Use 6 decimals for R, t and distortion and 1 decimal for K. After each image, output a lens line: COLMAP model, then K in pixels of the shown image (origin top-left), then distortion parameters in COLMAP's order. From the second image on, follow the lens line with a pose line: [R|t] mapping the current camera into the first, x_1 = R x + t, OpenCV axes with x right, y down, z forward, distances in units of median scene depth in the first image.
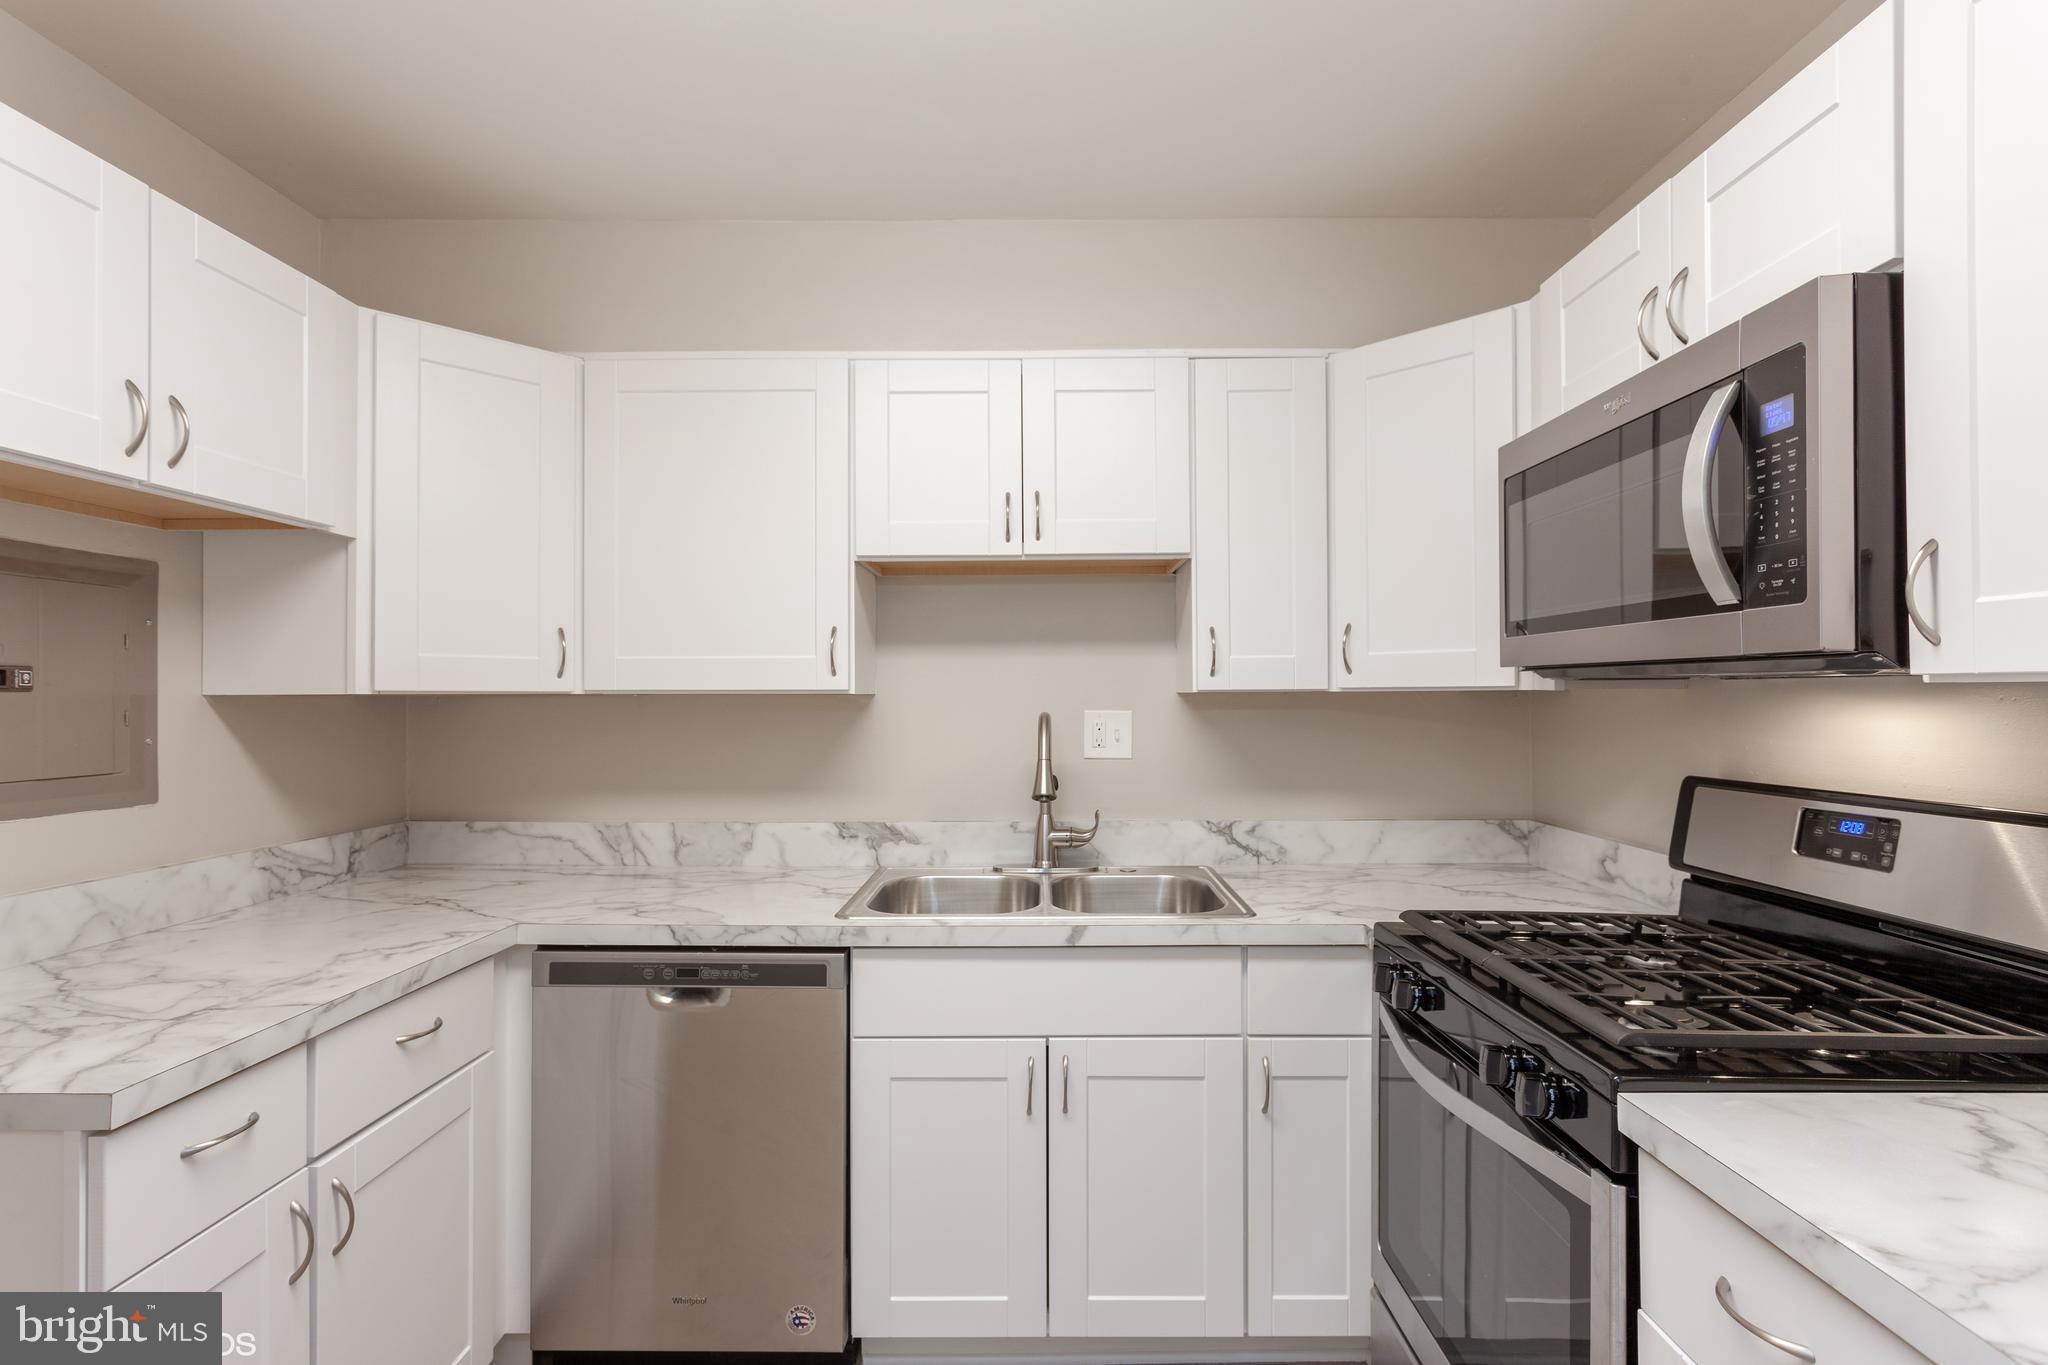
lens RADIAL K [[981.6, 0, 1033.8], [0, 981.6, 685.1], [0, 0, 1]] dist [-0.003036, 0.002811]
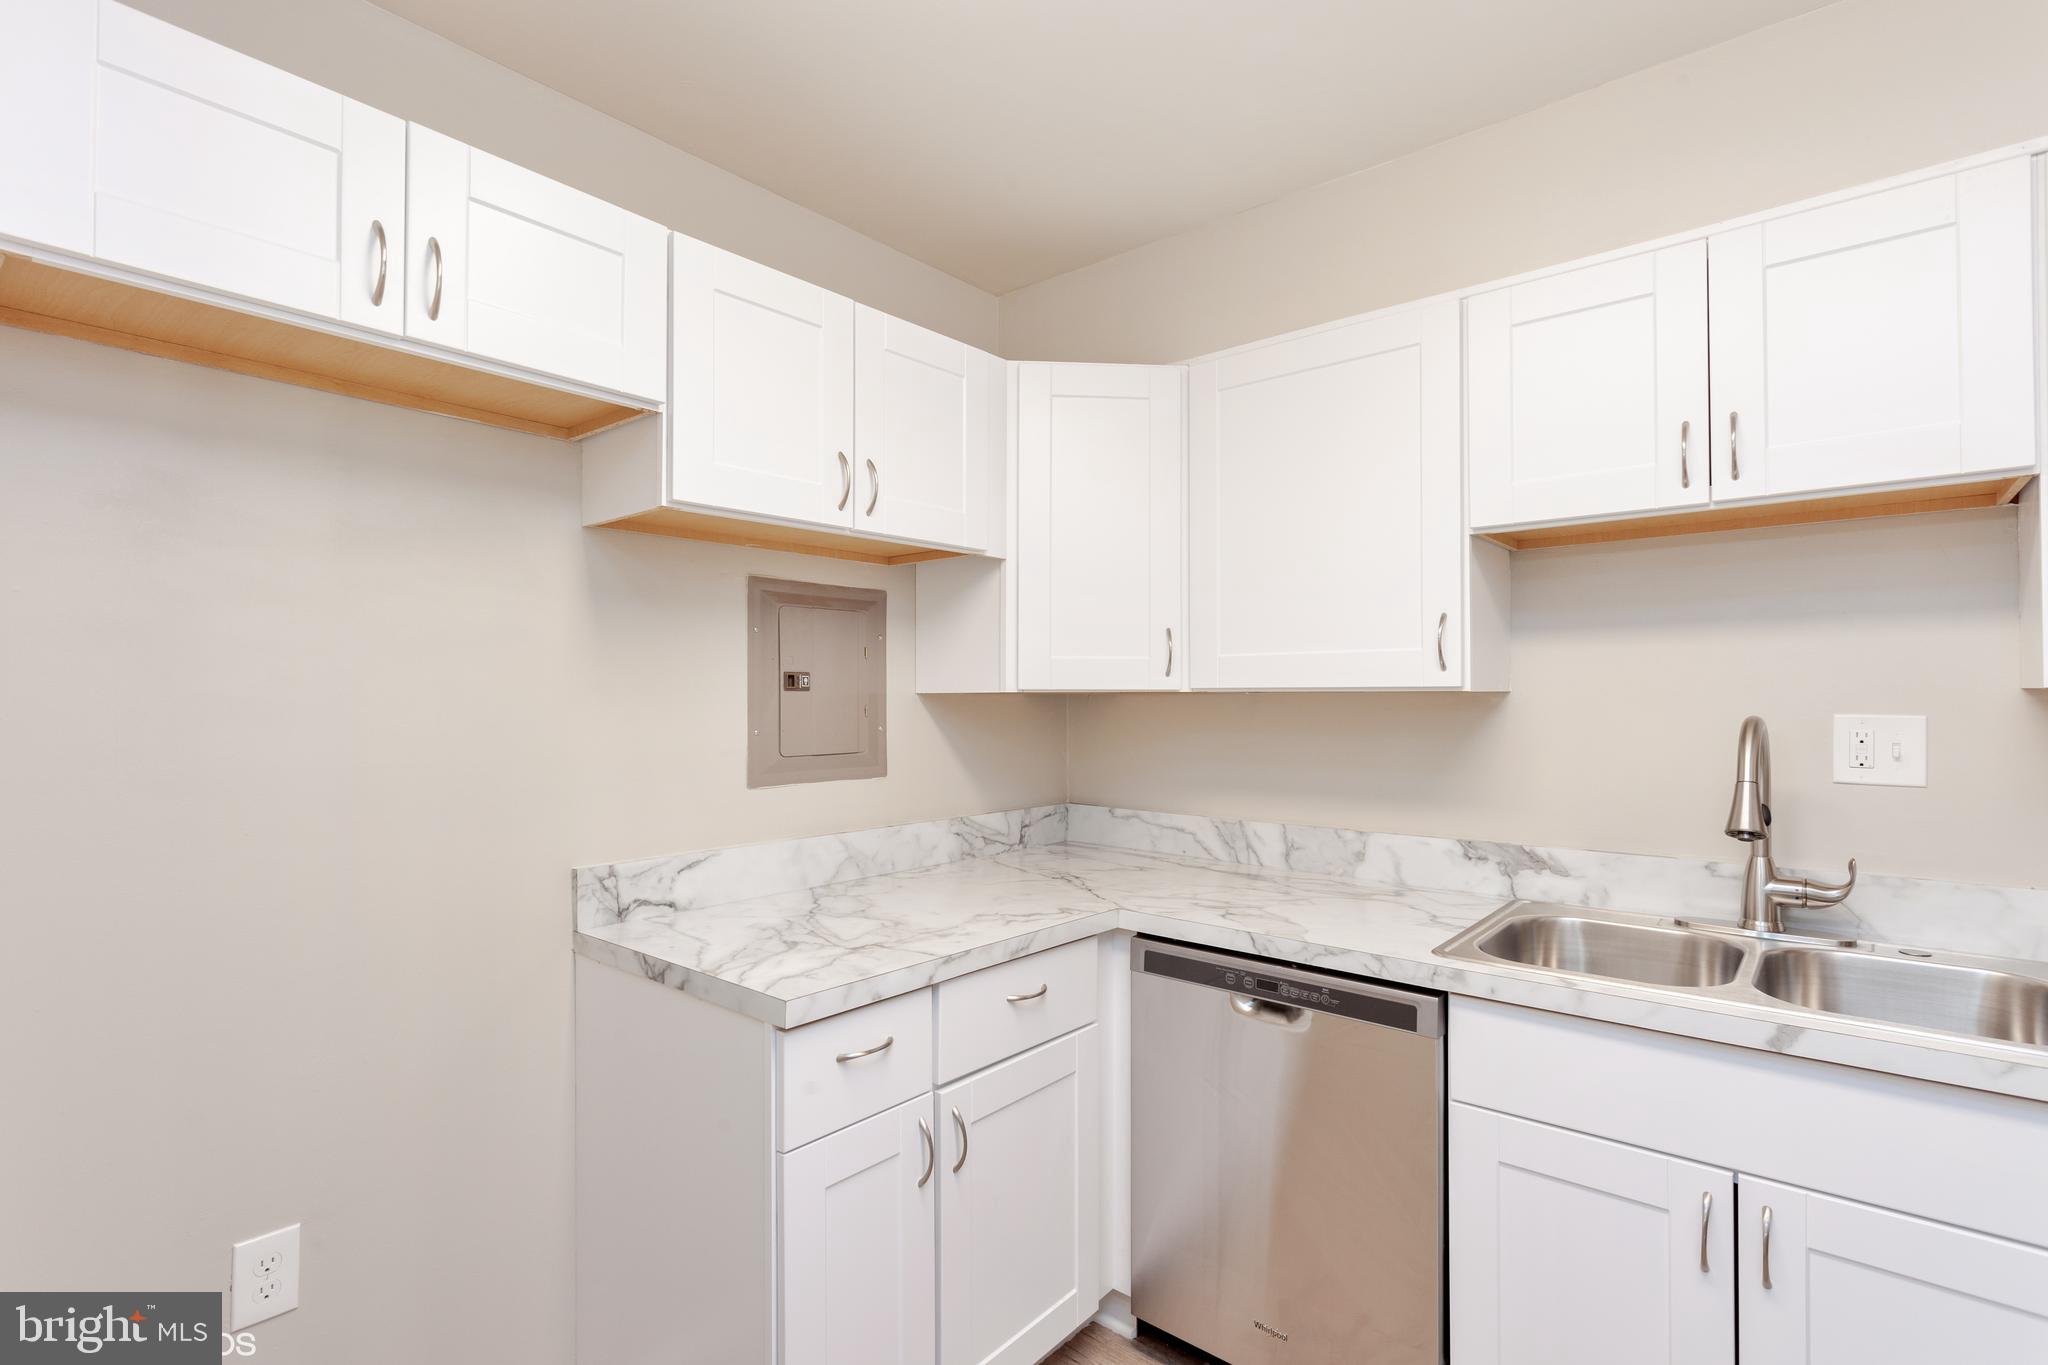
lens RADIAL K [[981.6, 0, 1019.6], [0, 981.6, 685.2], [0, 0, 1]] dist [-0.003036, 0.002811]
pose [[0.764457, -0.005889, -0.644648, 0.073647], [0.007957, 0.999968, 0.000301, 0.000458], [0.644625, -0.005360, 0.764480, 0.113856]]
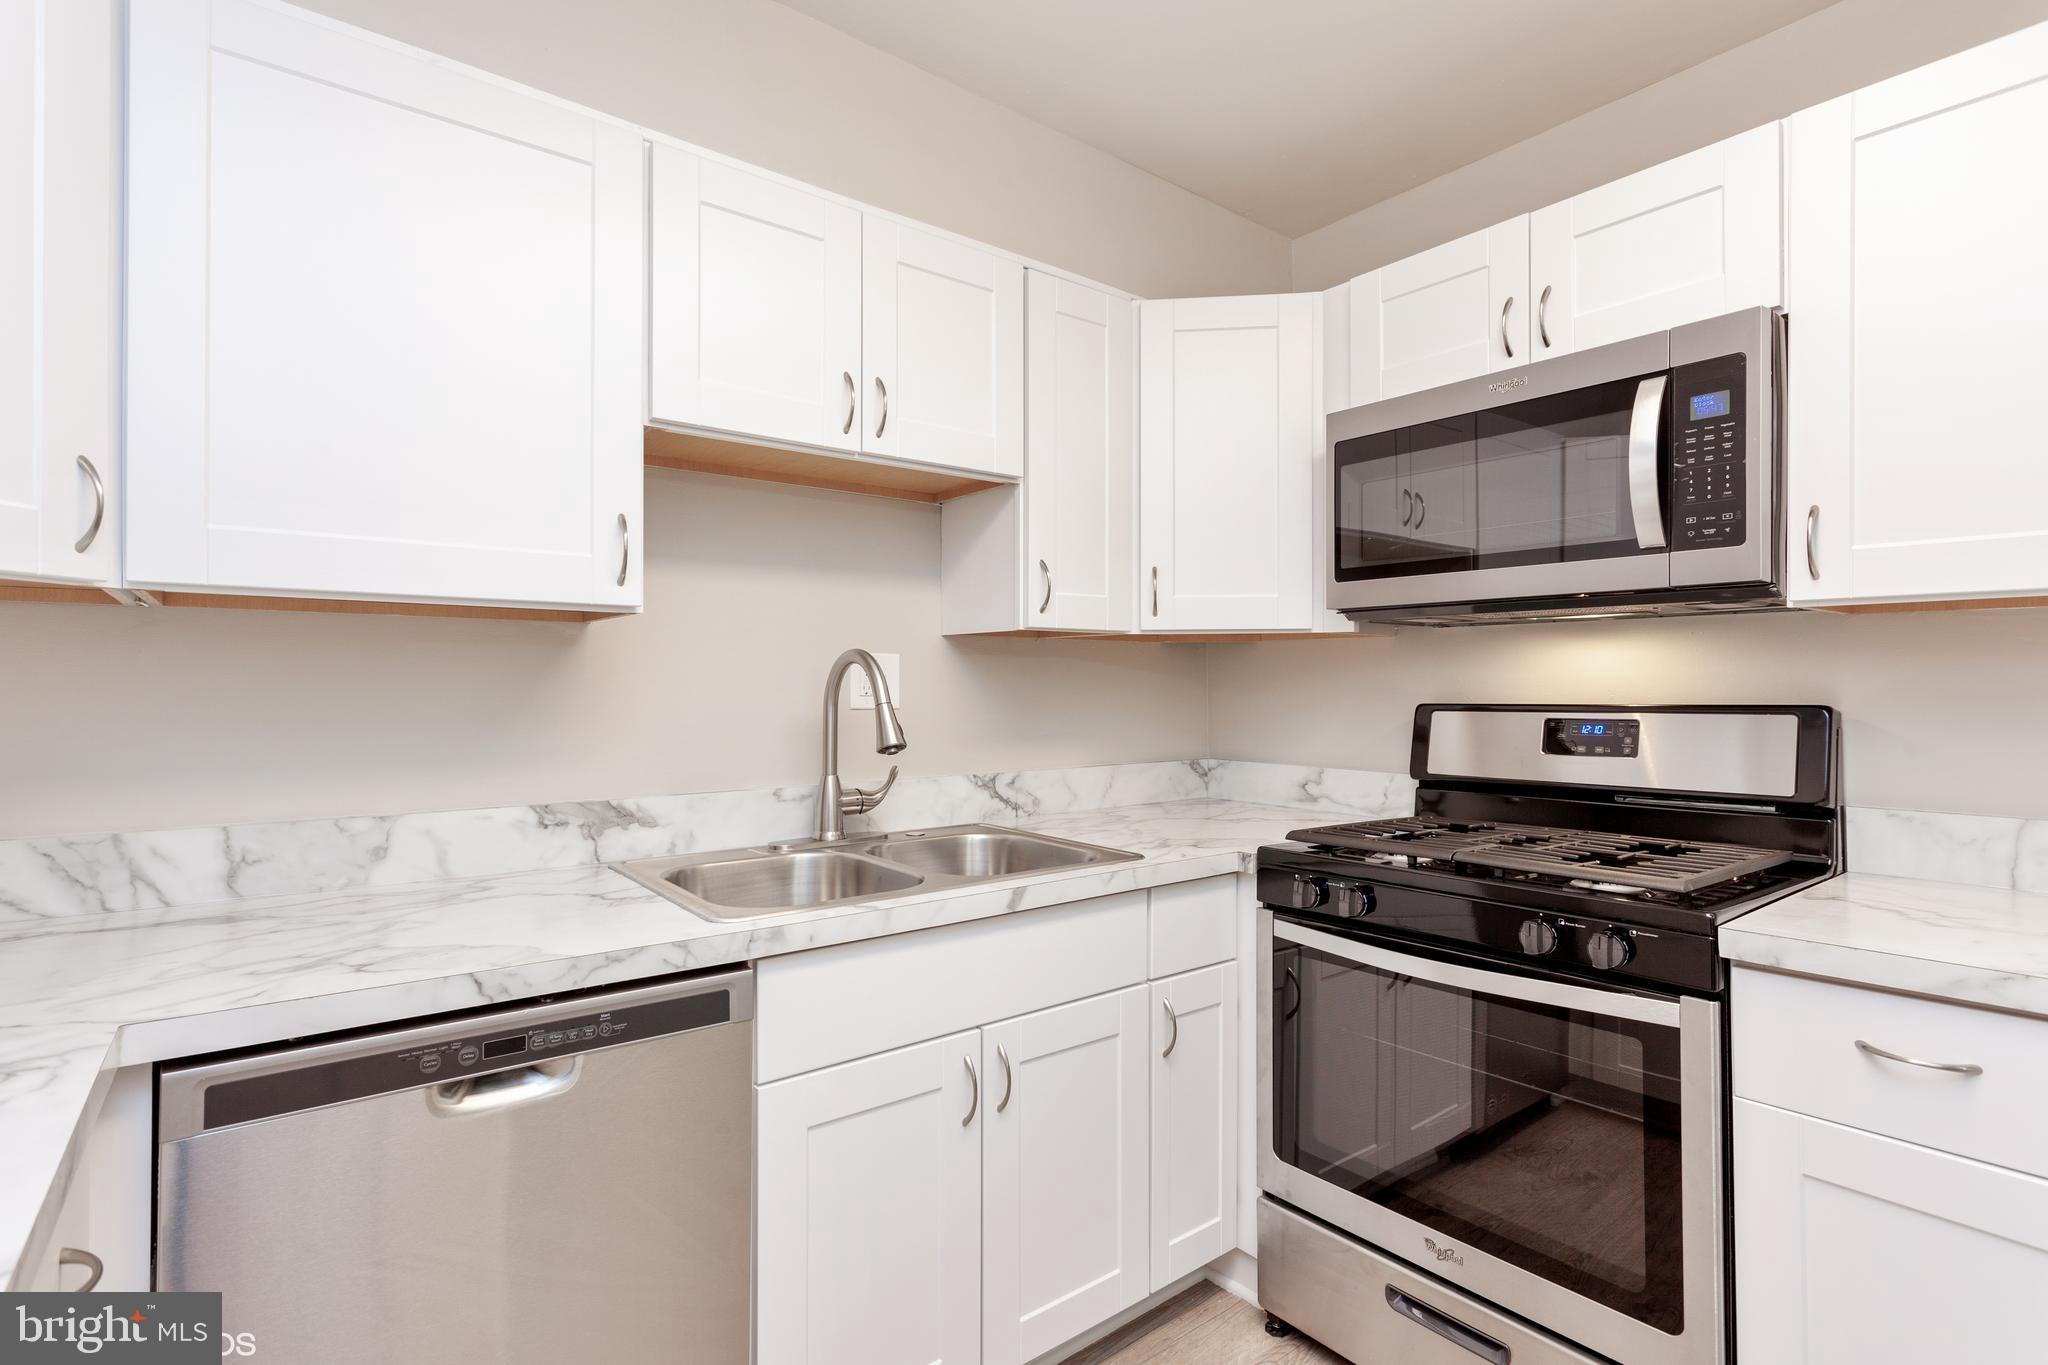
lens RADIAL K [[981.6, 0, 1006.5], [0, 981.6, 674.8], [0, 0, 1]] dist [-0.003036, 0.002811]
pose [[0.779776, 0.012652, 0.625931, -0.465949], [-0.009516, 0.999920, -0.008356, 0.063365], [-0.625986, 0.000560, 0.779834, 0.319739]]
